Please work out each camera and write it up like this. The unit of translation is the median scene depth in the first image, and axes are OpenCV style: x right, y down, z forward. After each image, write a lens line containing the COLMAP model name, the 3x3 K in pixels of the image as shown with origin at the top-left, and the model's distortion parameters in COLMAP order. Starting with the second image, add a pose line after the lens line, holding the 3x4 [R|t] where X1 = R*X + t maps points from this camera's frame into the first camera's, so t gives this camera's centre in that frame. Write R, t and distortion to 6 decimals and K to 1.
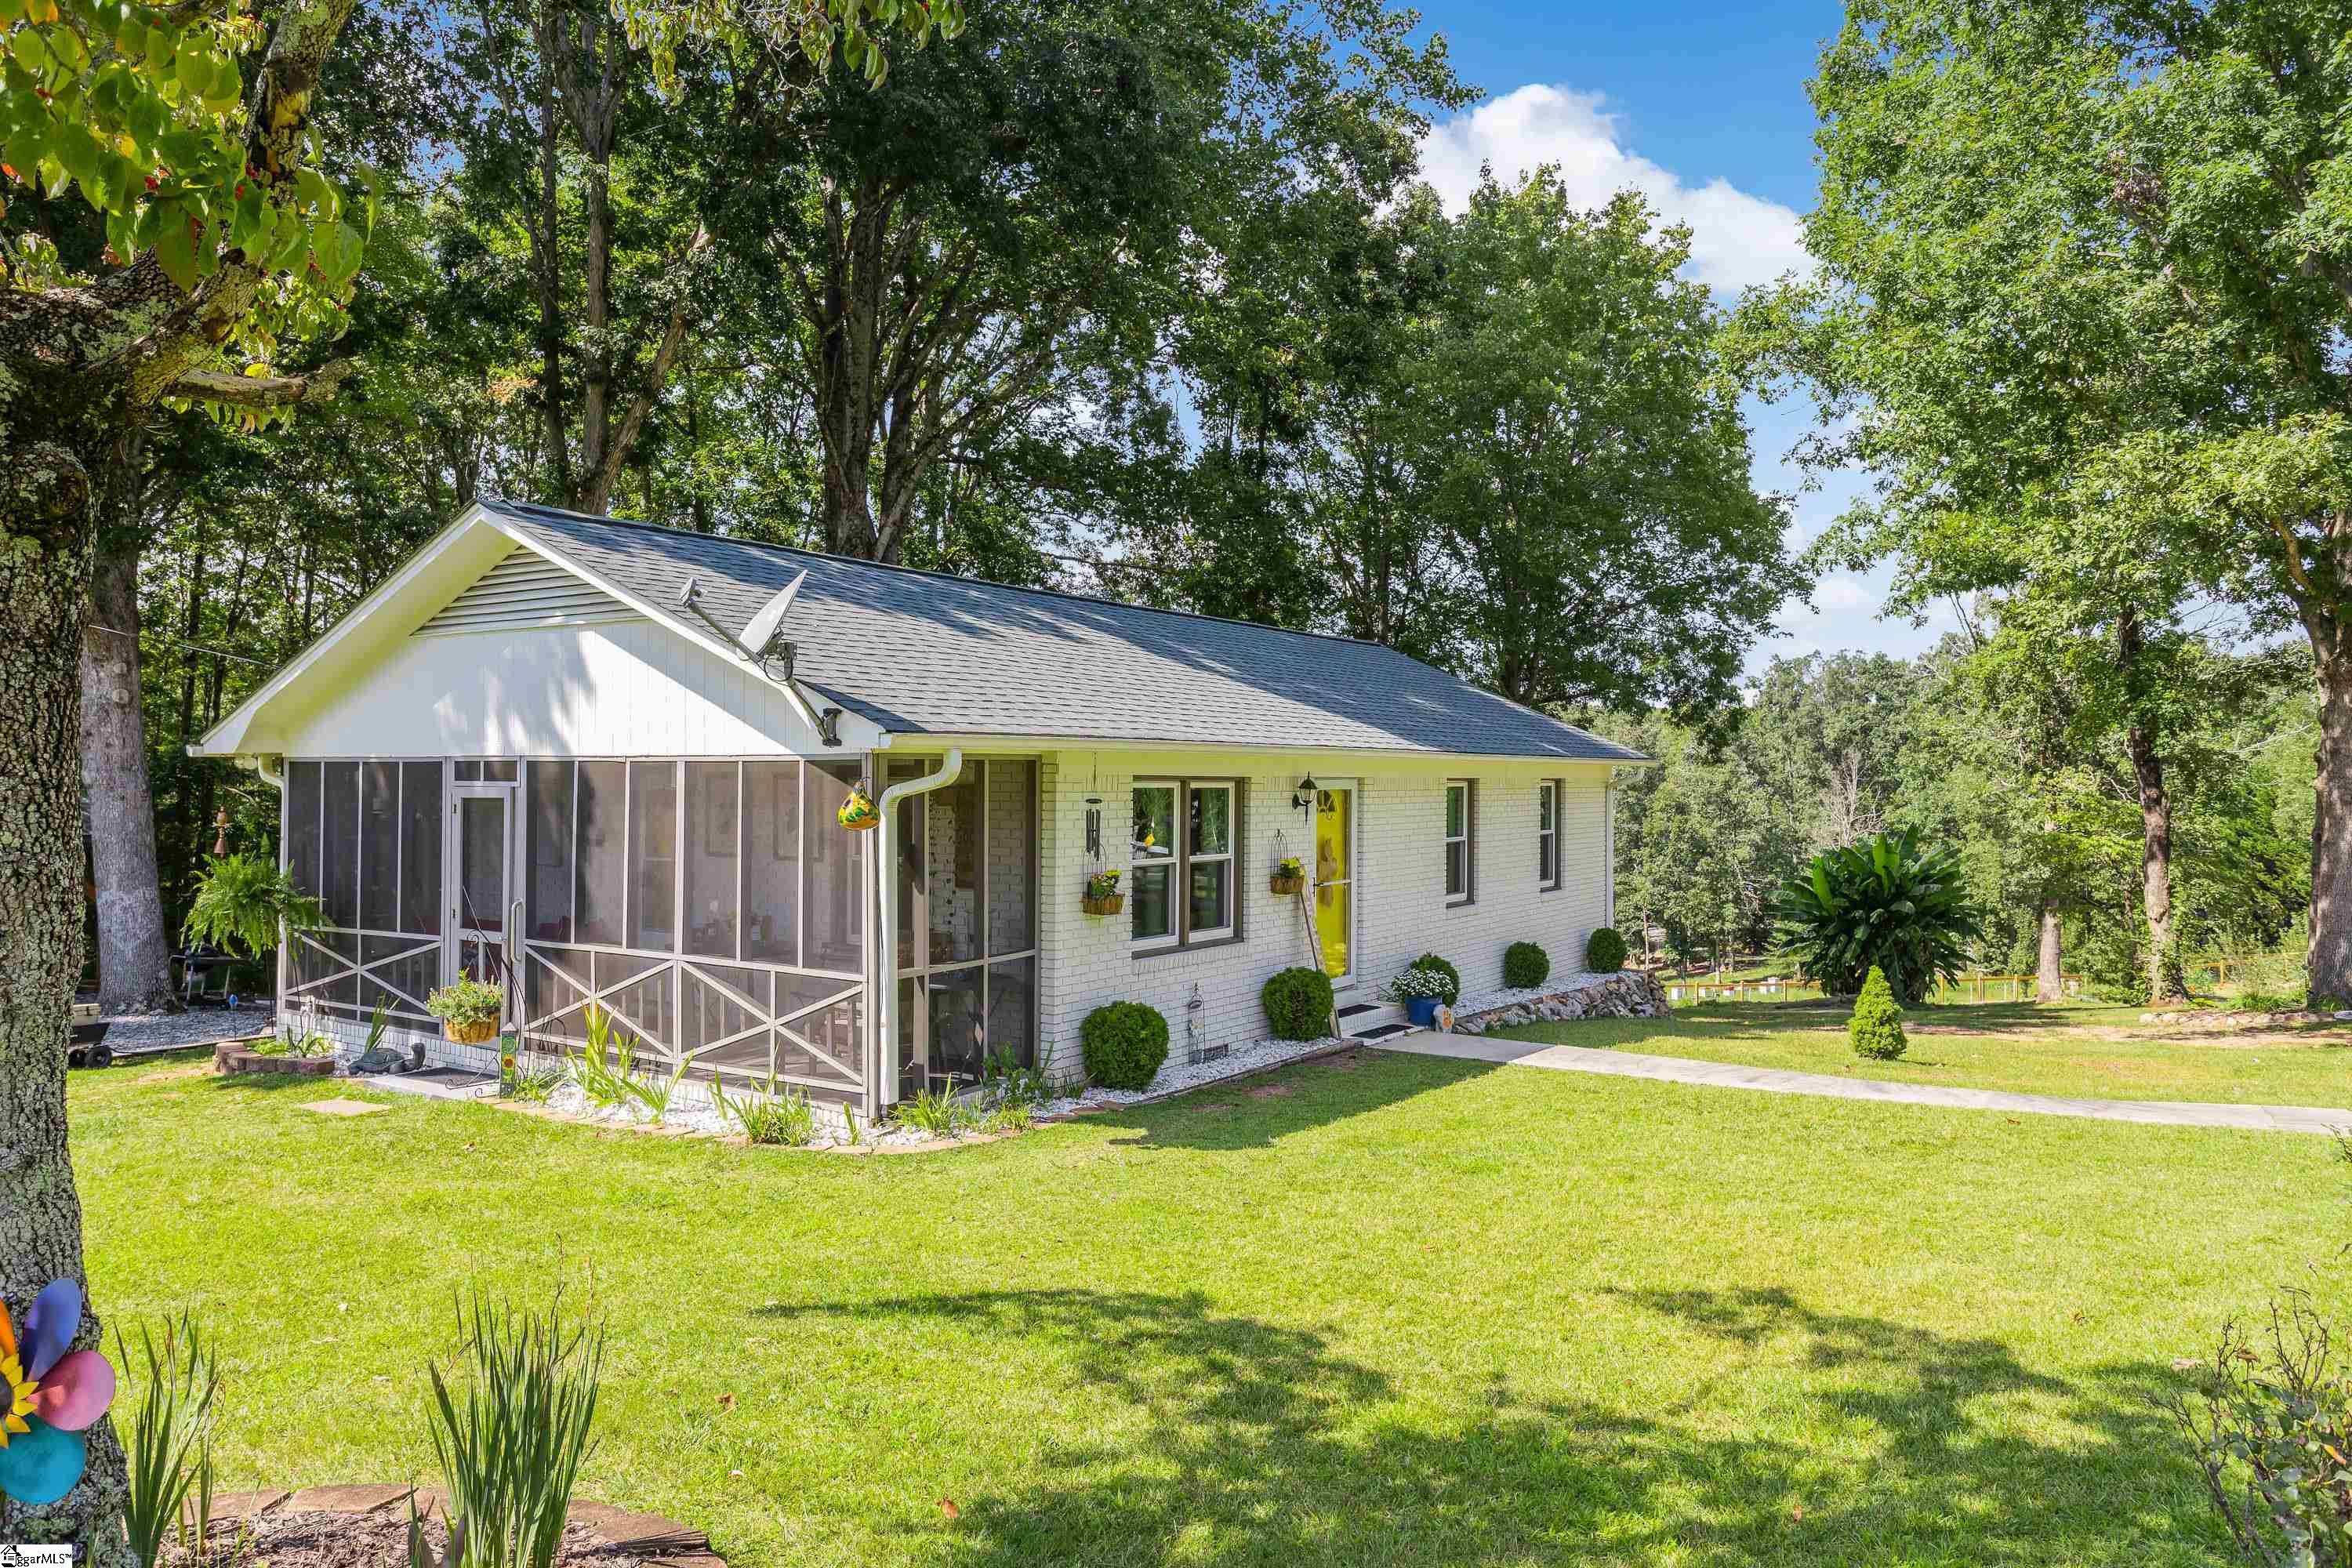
lens RADIAL K [[1593.1, 0, 1178.9], [0, 1593.1, 753.3], [0, 0, 1]] dist [-0.002467, 0.000047]
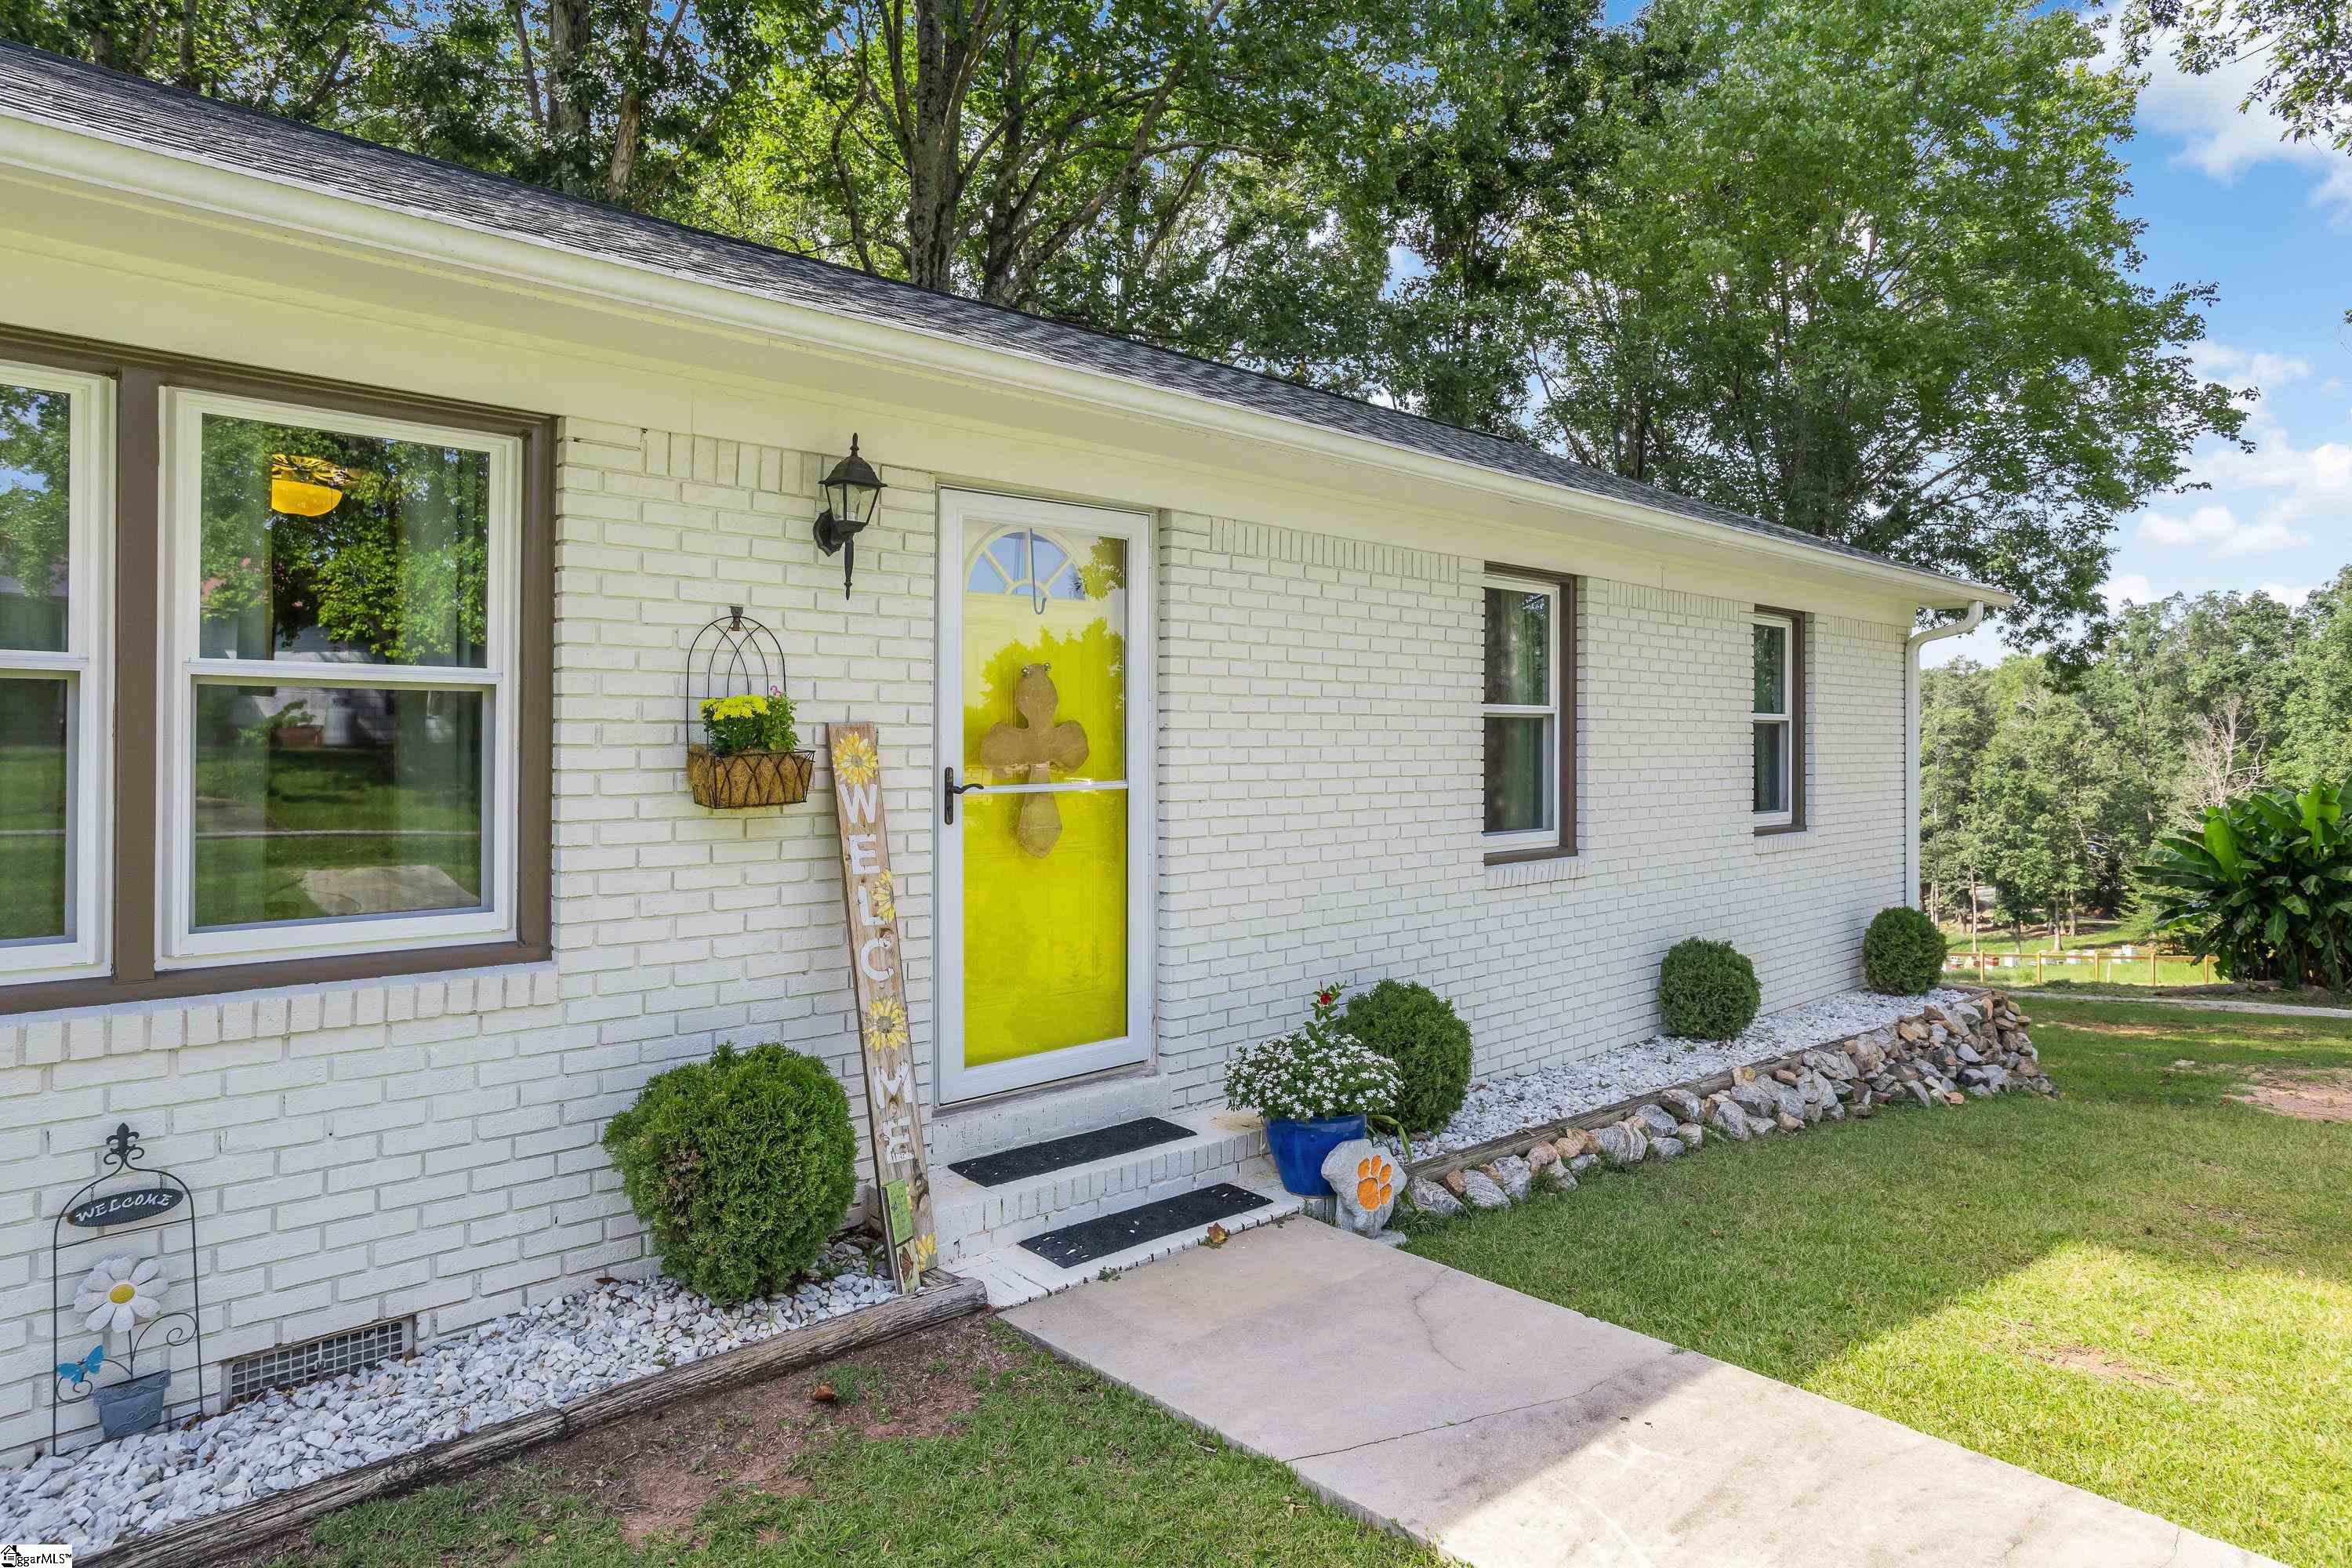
lens RADIAL K [[1363.2, 0, 1173.6], [0, 1363.2, 728.1], [0, 0, 1]] dist [-0.041506, 0.037510]
pose [[0.969134, -0.004101, -0.246499, 0.061651], [0.004989, 0.999983, 0.002978, 0.020567], [0.246482, -0.004116, 0.969139, 0.216821]]
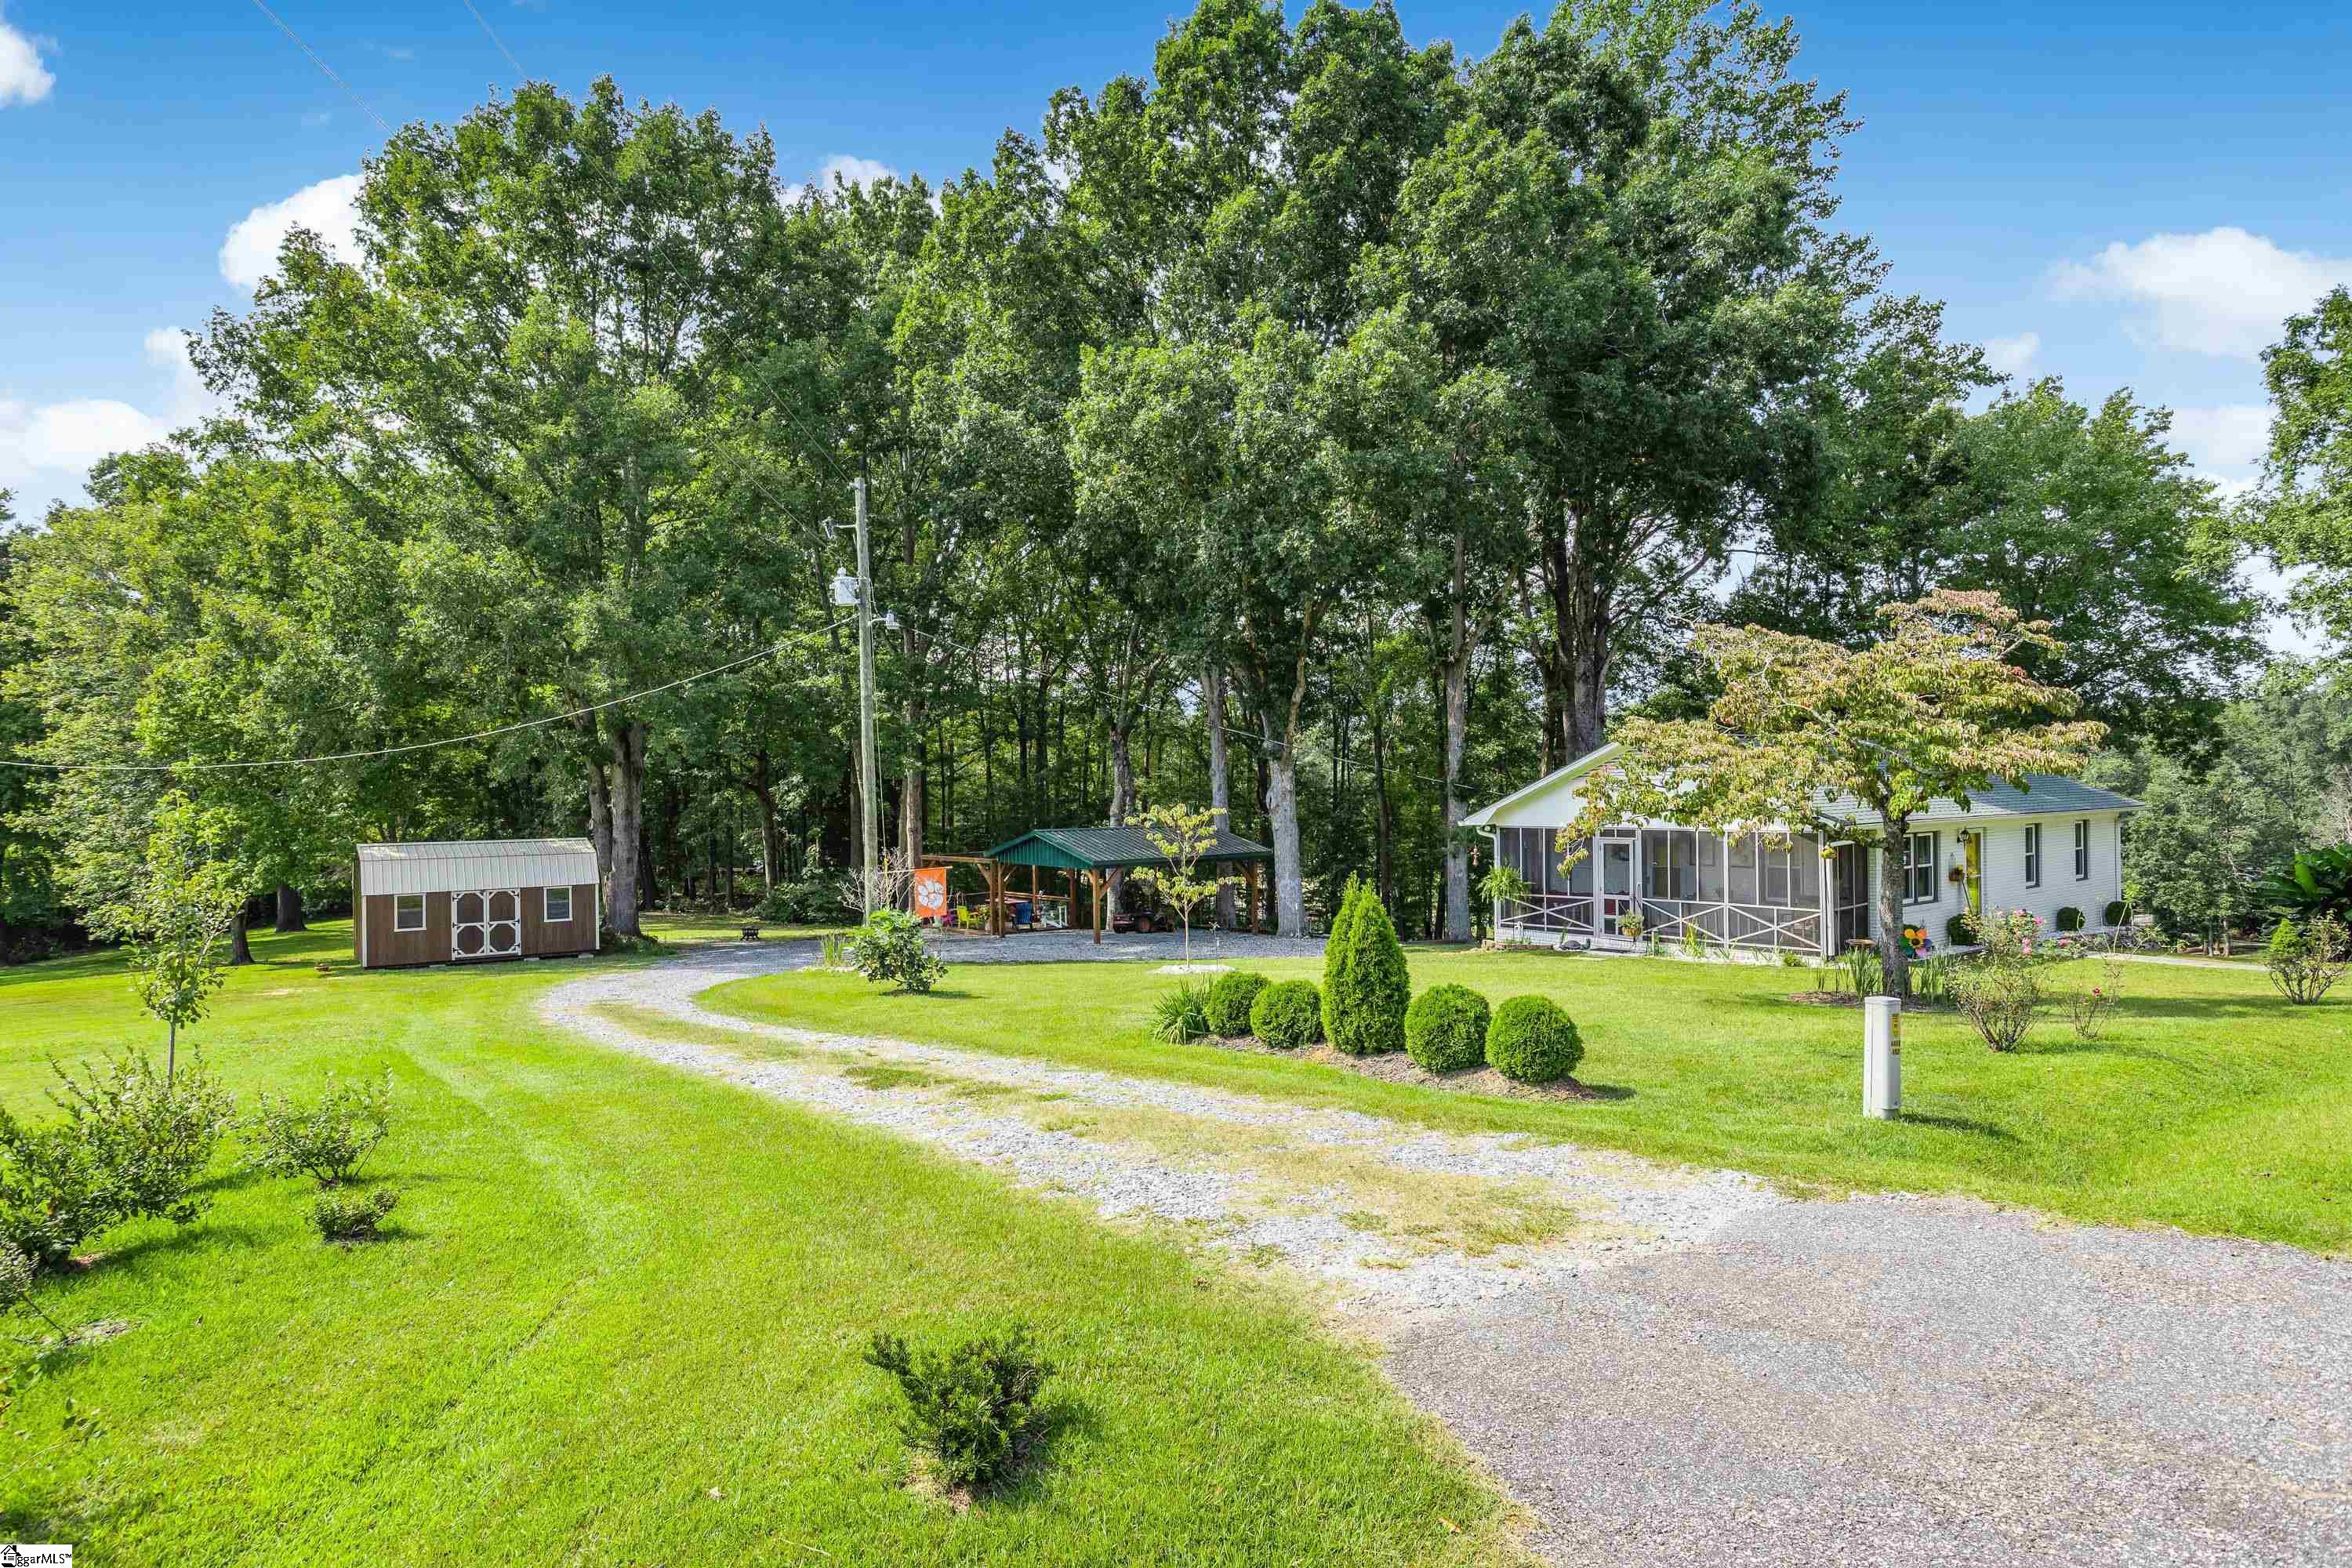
lens RADIAL K [[1396.6, 0, 1176.0], [0, 1396.6, 784.0], [0, 0, 1]] dist [-0.002774, 0.040548]
pose [[0.952504, -0.021085, -0.303794, -0.108691], [0.026258, 0.999571, 0.012952, -0.029835], [0.303391, -0.020314, 0.952650, -0.350008]]
